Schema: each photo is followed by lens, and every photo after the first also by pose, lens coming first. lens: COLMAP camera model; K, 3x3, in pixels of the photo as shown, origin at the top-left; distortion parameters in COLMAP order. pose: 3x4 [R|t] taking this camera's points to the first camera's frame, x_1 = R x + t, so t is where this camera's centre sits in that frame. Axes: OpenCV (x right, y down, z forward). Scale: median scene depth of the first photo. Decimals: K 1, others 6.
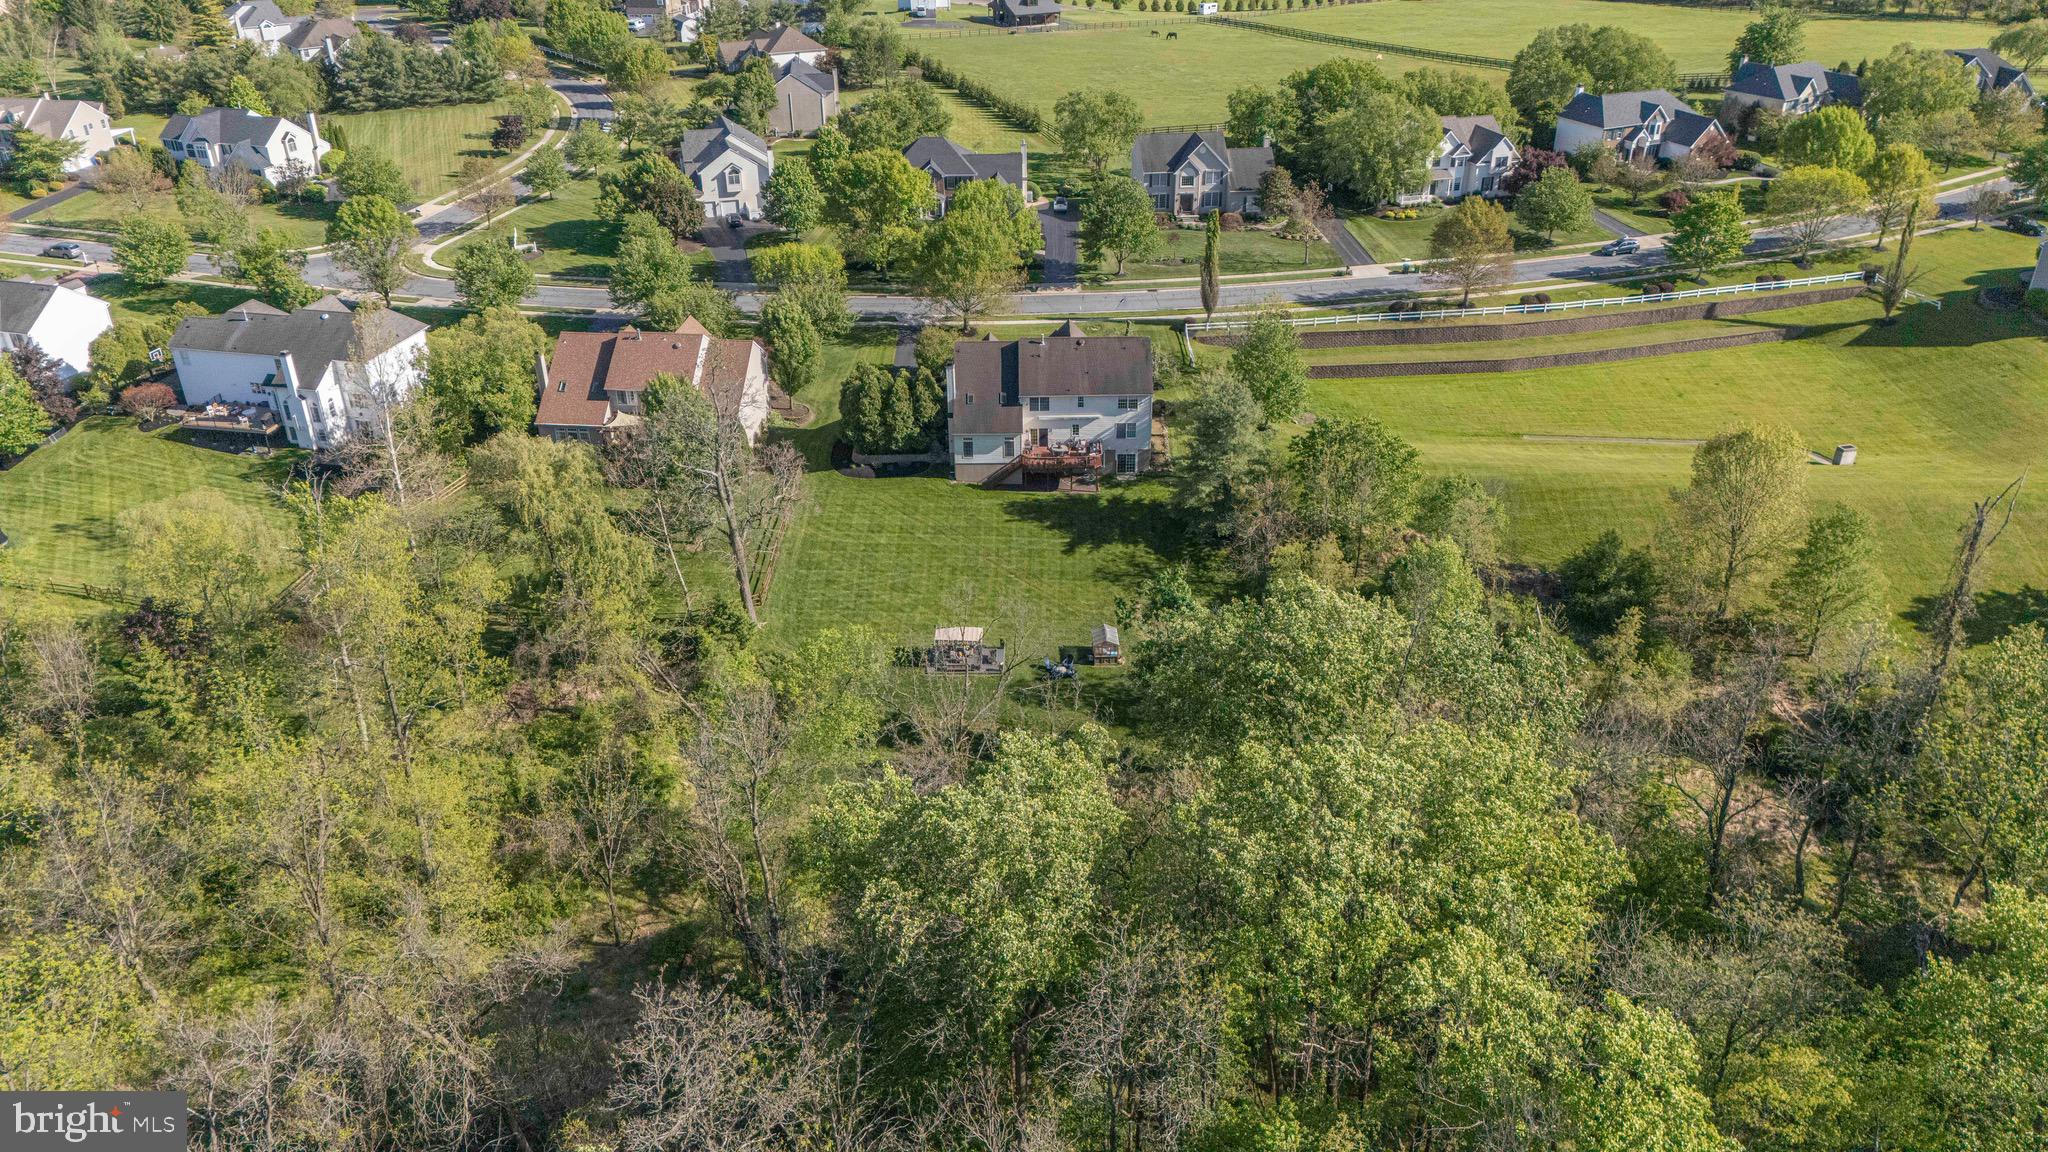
lens RADIAL K [[1502.6, 0, 1027.8], [0, 1502.6, 576.2], [0, 0, 1]] dist [0.063109, -0.053003]
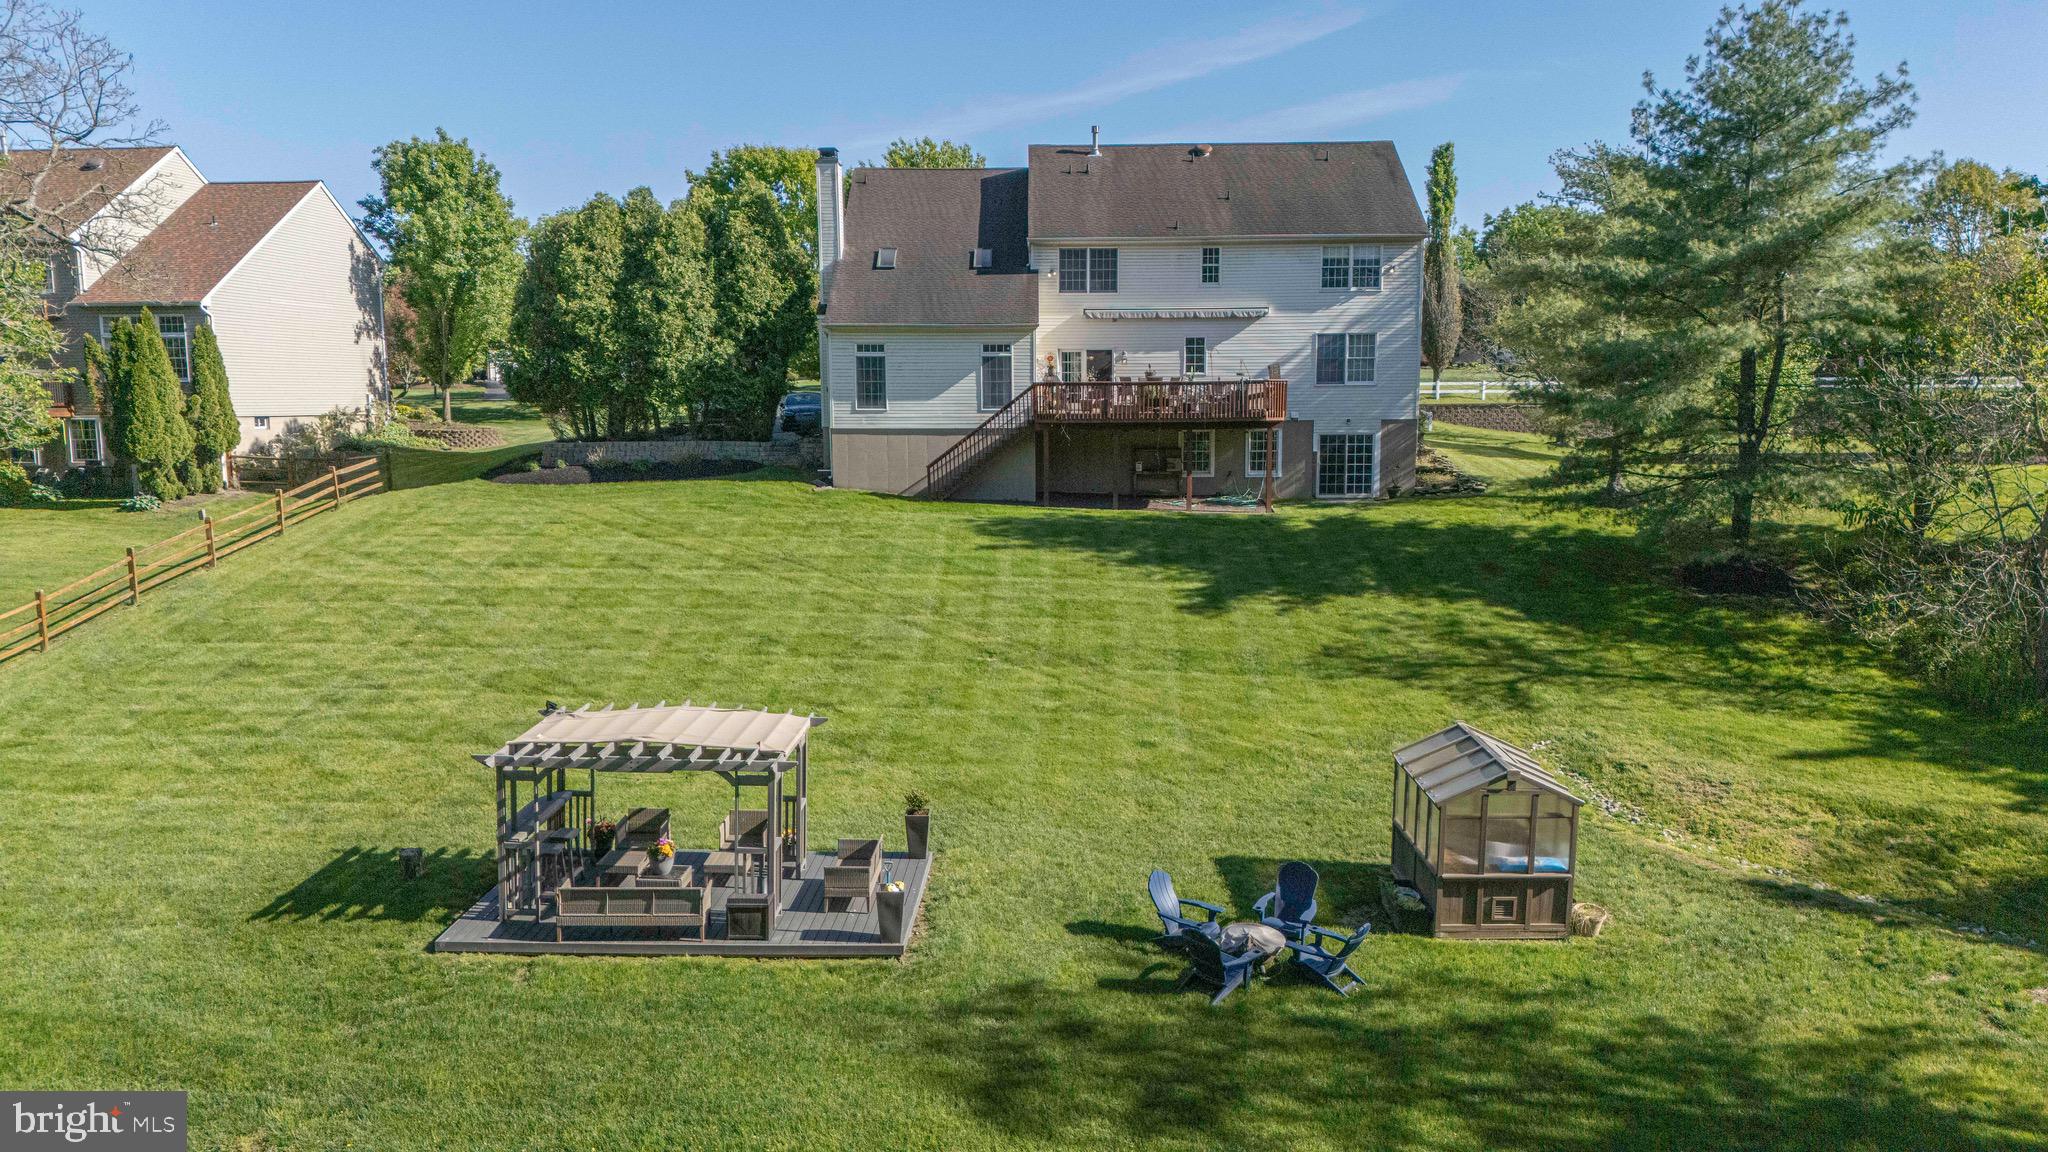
lens RADIAL K [[1502.6, 0, 1008.7], [0, 1502.6, 573.7], [0, 0, 1]] dist [0.063109, -0.053003]
pose [[0.999645, 0.003753, -0.026385, -0.000986], [-0.013216, 0.929543, -0.368477, 0.074162], [0.023143, 0.368694, 0.929263, 0.708996]]
